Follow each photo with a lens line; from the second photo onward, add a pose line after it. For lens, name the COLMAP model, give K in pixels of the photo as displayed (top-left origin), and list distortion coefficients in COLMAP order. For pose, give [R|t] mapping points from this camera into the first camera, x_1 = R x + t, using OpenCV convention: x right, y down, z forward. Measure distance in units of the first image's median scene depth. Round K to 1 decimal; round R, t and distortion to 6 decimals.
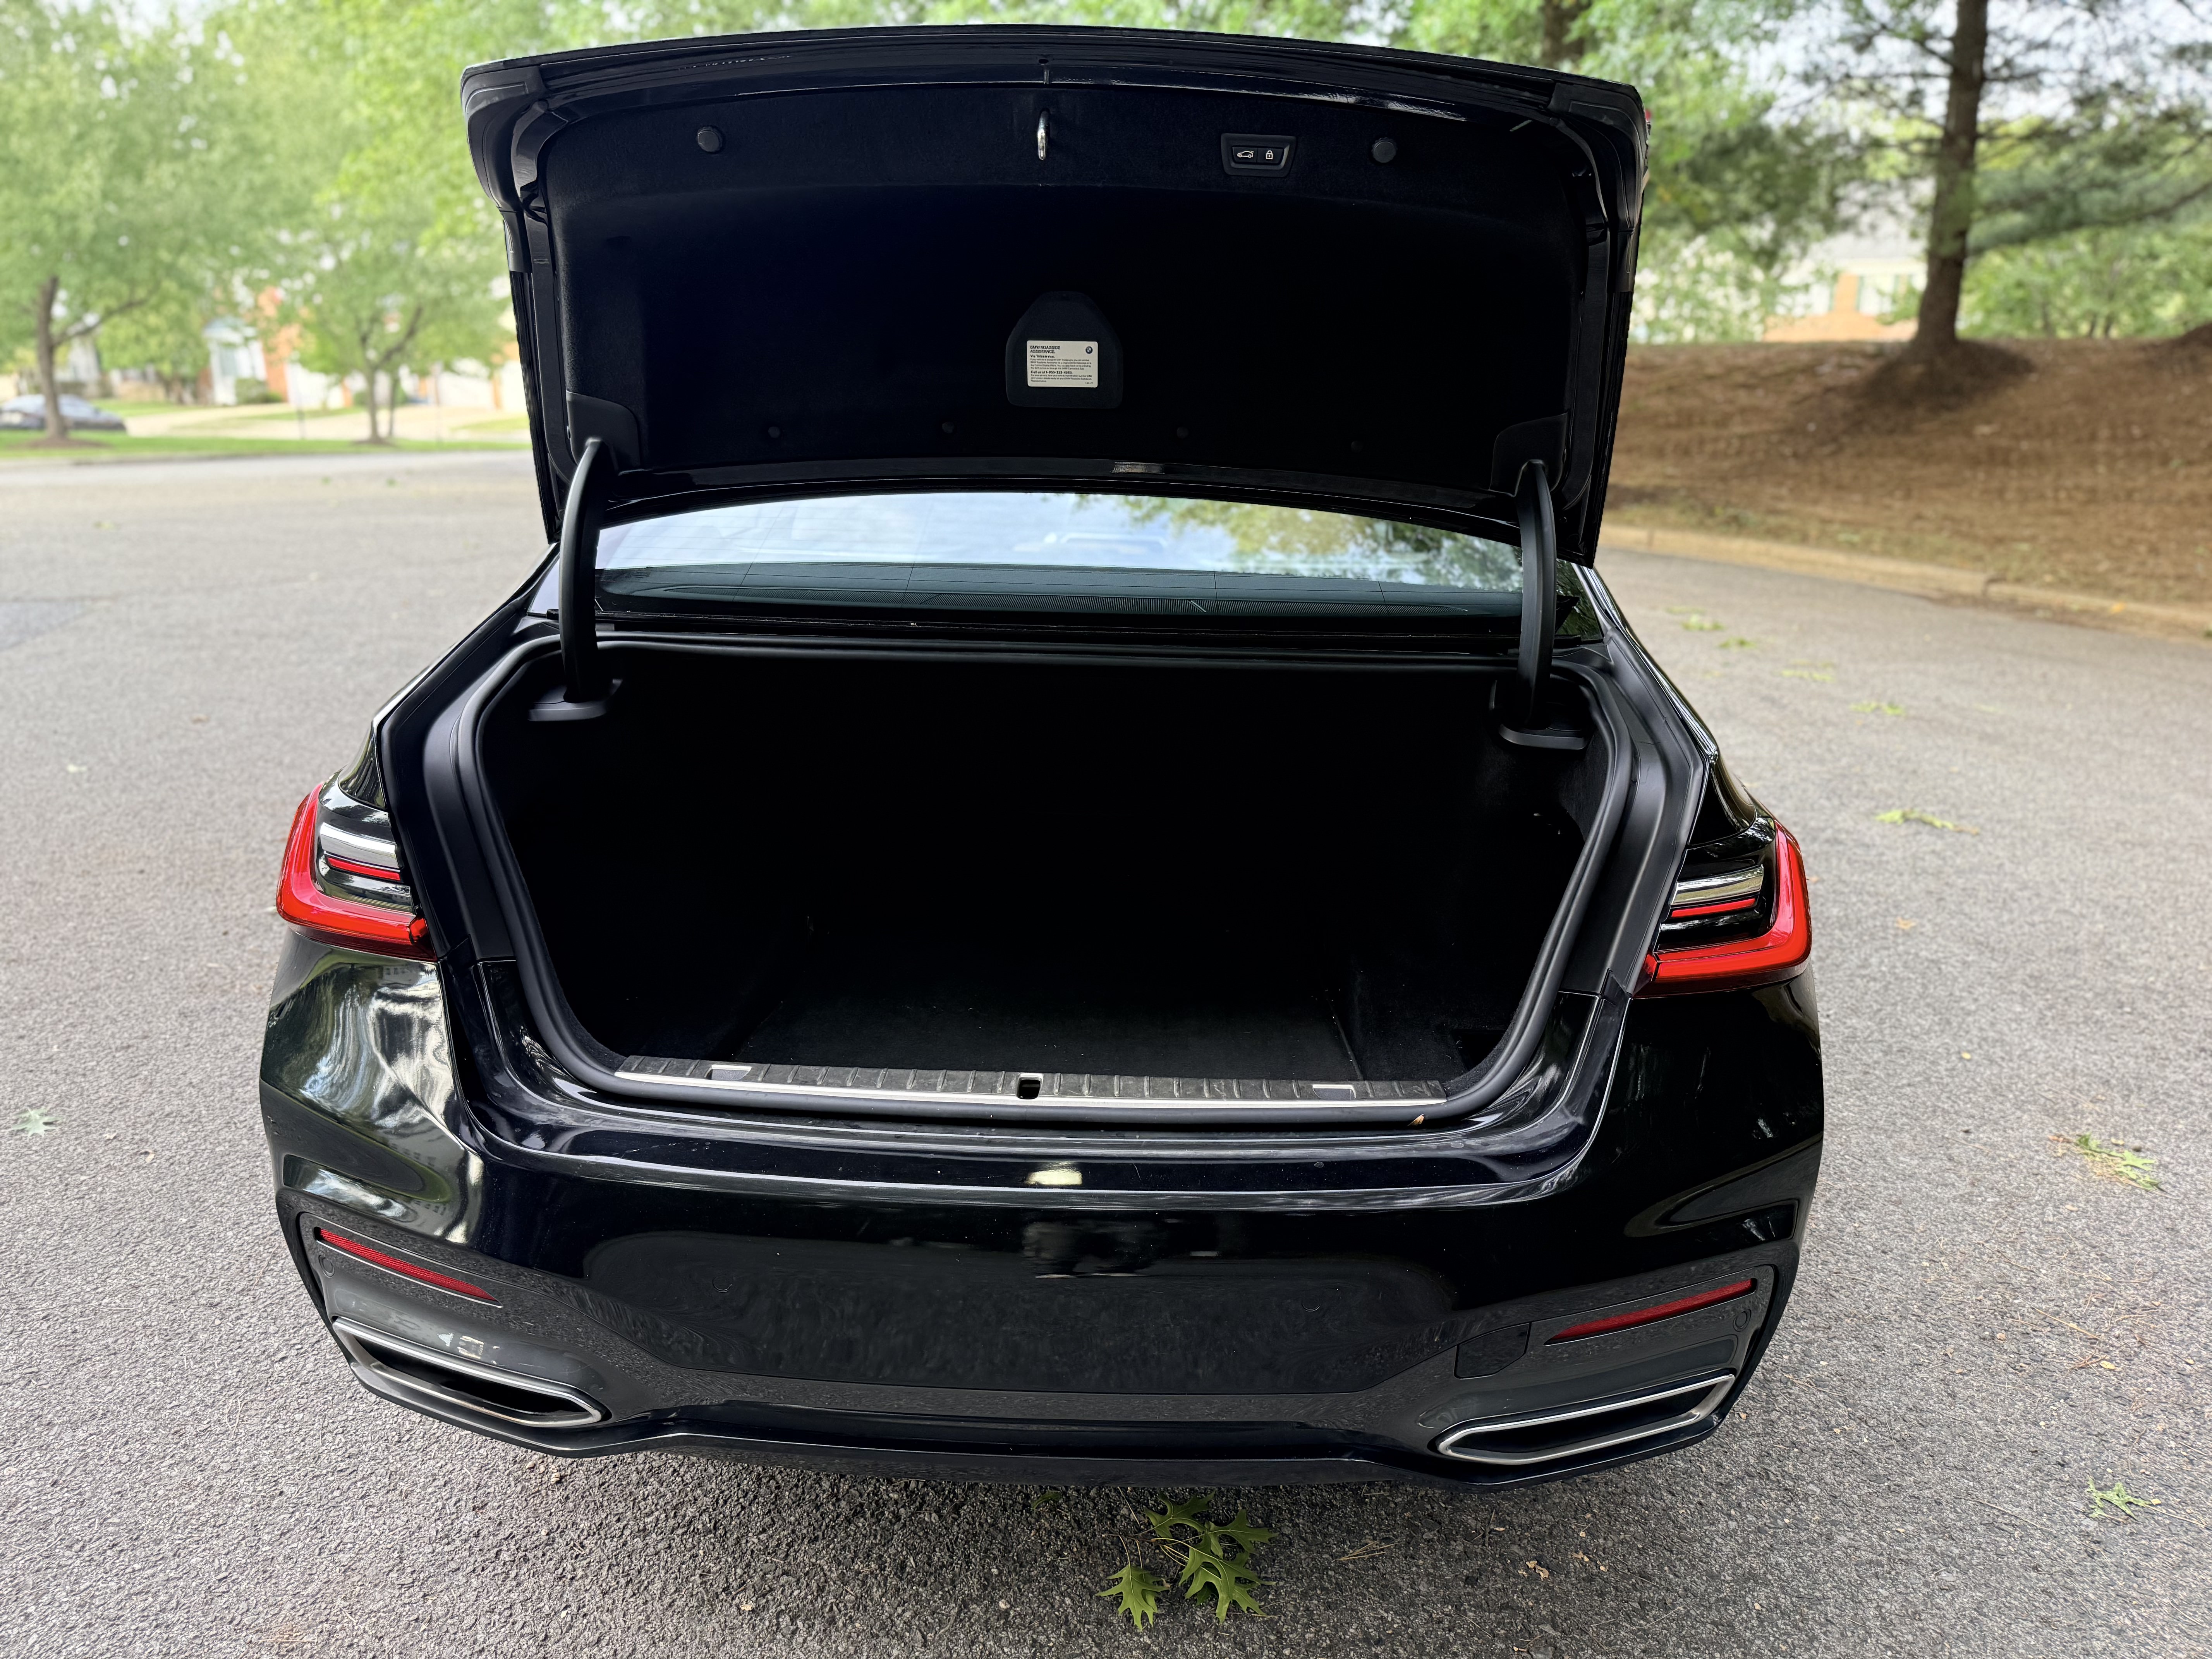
lens RADIAL K [[1576.4, 0, 1104.0], [0, 1576.4, 822.0], [0, 0, 1]] dist [-0.010864, -0.001286]
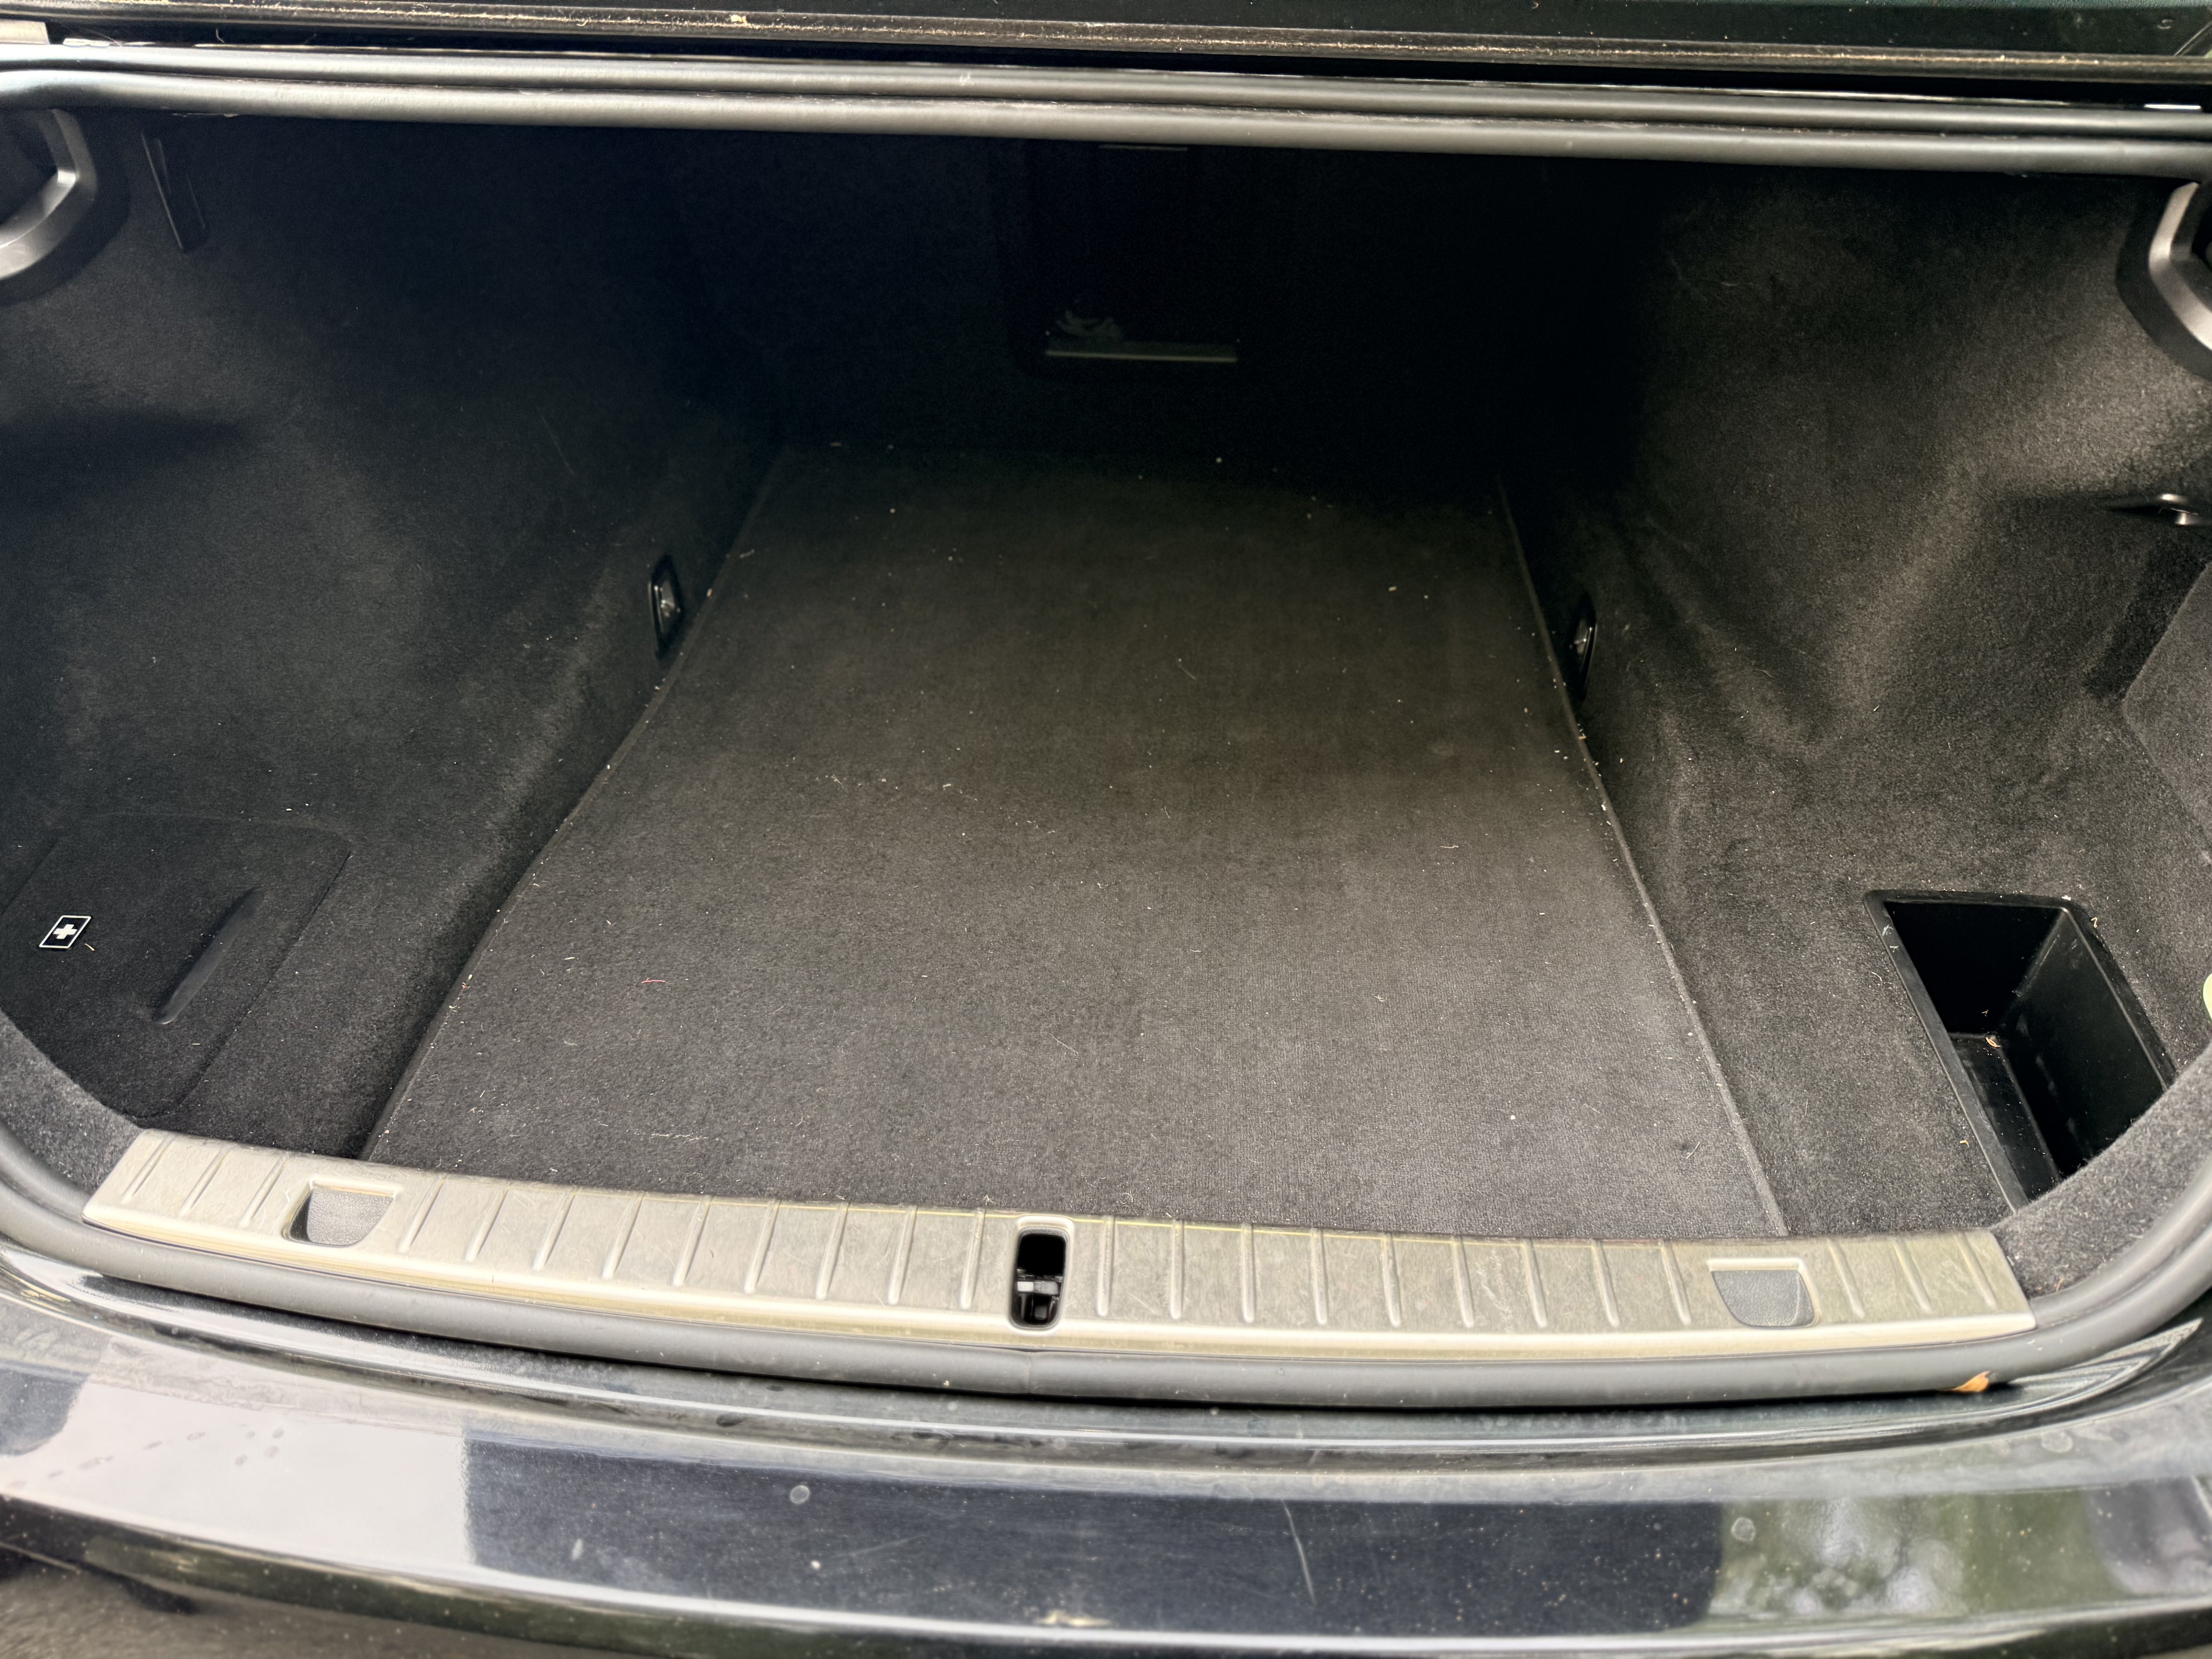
lens RADIAL K [[1576.4, 0, 1111.4], [0, 1576.4, 829.9], [0, 0, 1]] dist [-0.010864, -0.001286]
pose [[0.999812, 0.005351, -0.018627, -0.017925], [0.001914, 0.929177, 0.369630, -0.083568], [0.019285, -0.369596, 0.928992, 0.560581]]
